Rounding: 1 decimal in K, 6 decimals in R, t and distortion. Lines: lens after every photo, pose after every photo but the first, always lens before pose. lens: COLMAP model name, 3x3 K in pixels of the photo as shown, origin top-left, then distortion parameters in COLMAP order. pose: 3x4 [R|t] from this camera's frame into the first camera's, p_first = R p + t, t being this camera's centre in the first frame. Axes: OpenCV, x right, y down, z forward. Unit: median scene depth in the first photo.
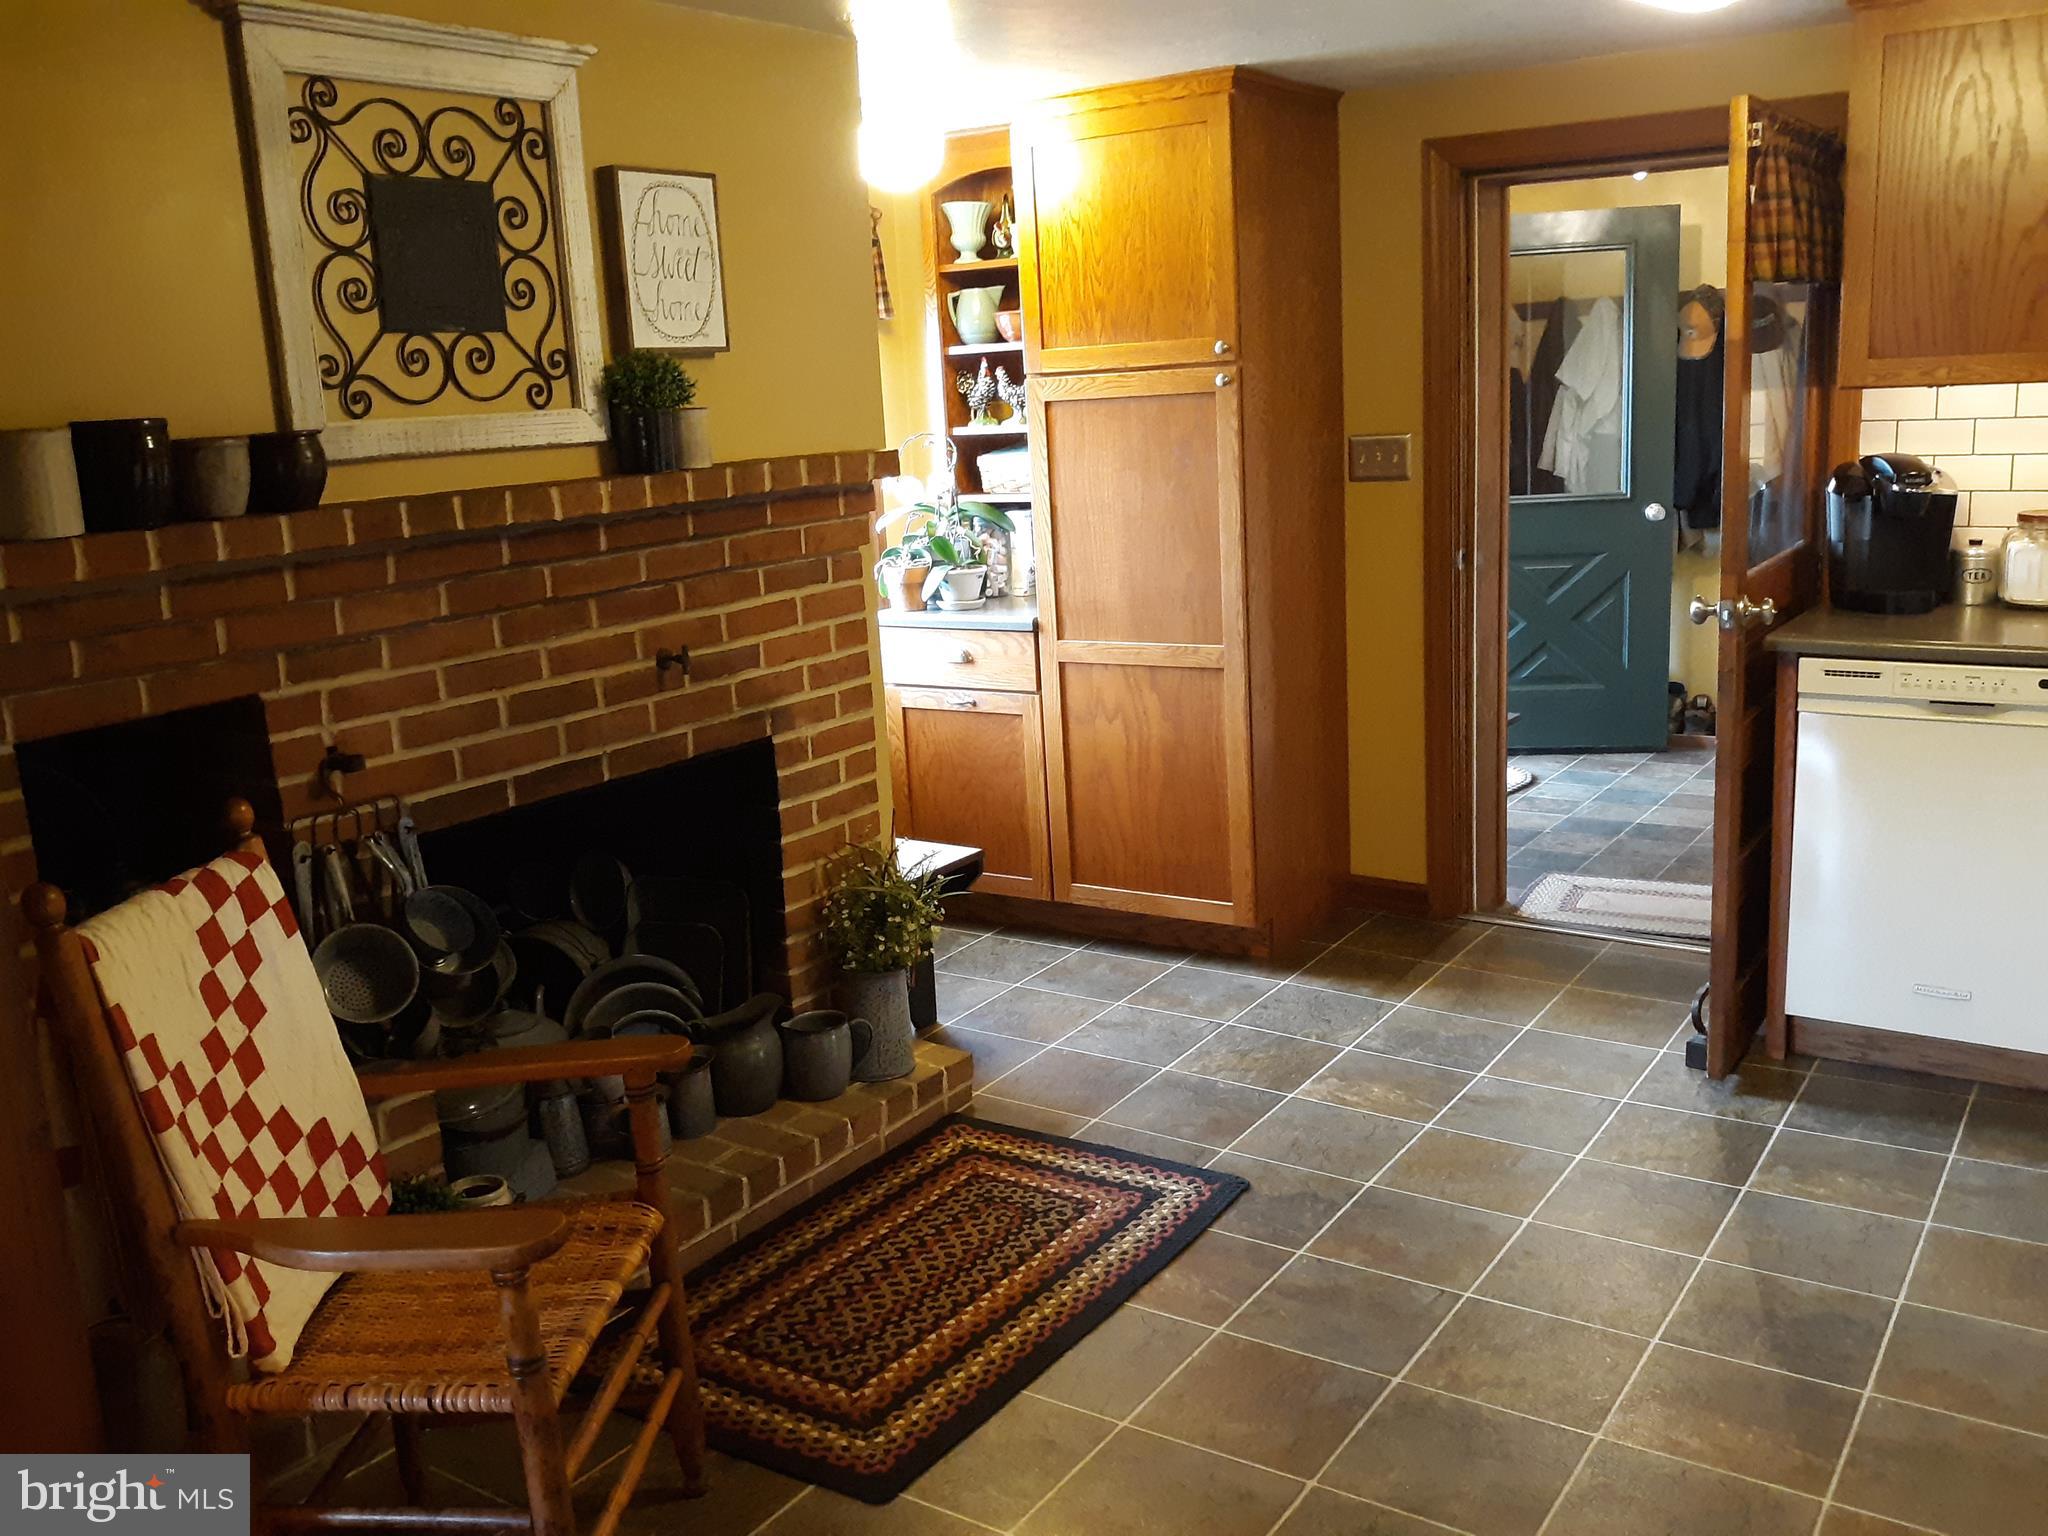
lens RADIAL K [[1800.5, 0, 1024.0], [0, 1800.5, 768.0], [0, 0, 1]] dist [-0.002085, -0.001562]
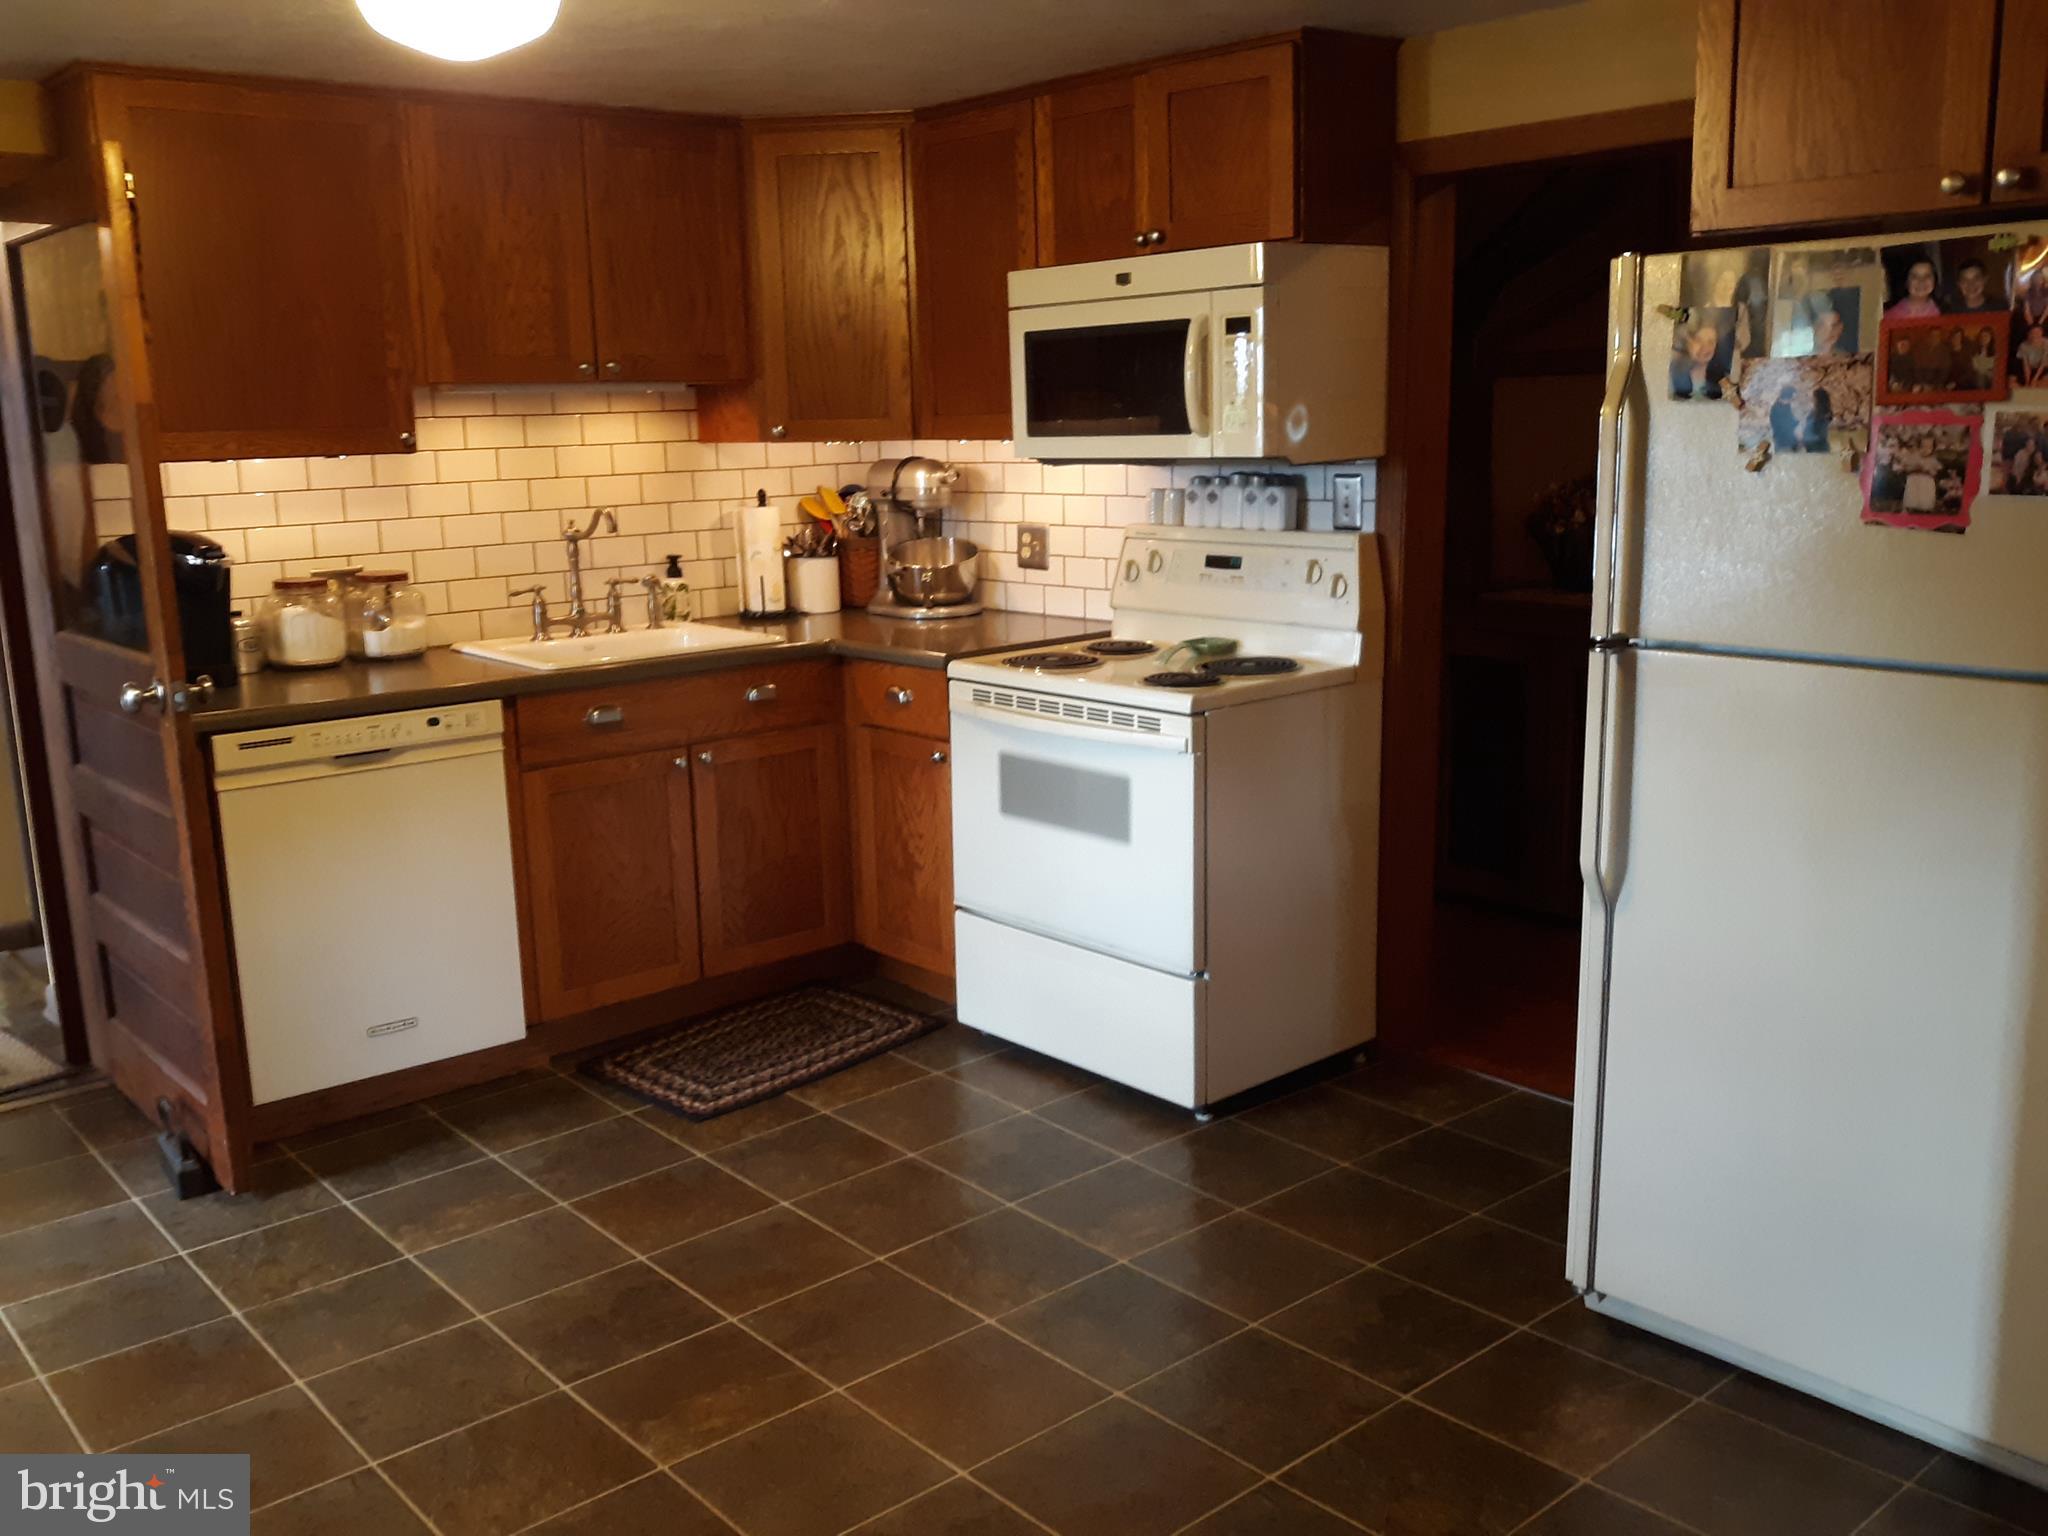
lens RADIAL K [[1800.5, 0, 1024.0], [0, 1800.5, 768.0], [0, 0, 1]] dist [-0.002085, -0.001562]
pose [[0.268265, -0.148739, 0.951793, -0.359441], [0.218248, 0.971703, 0.090336, -0.036154], [-0.938297, 0.183492, 0.293136, 0.308050]]
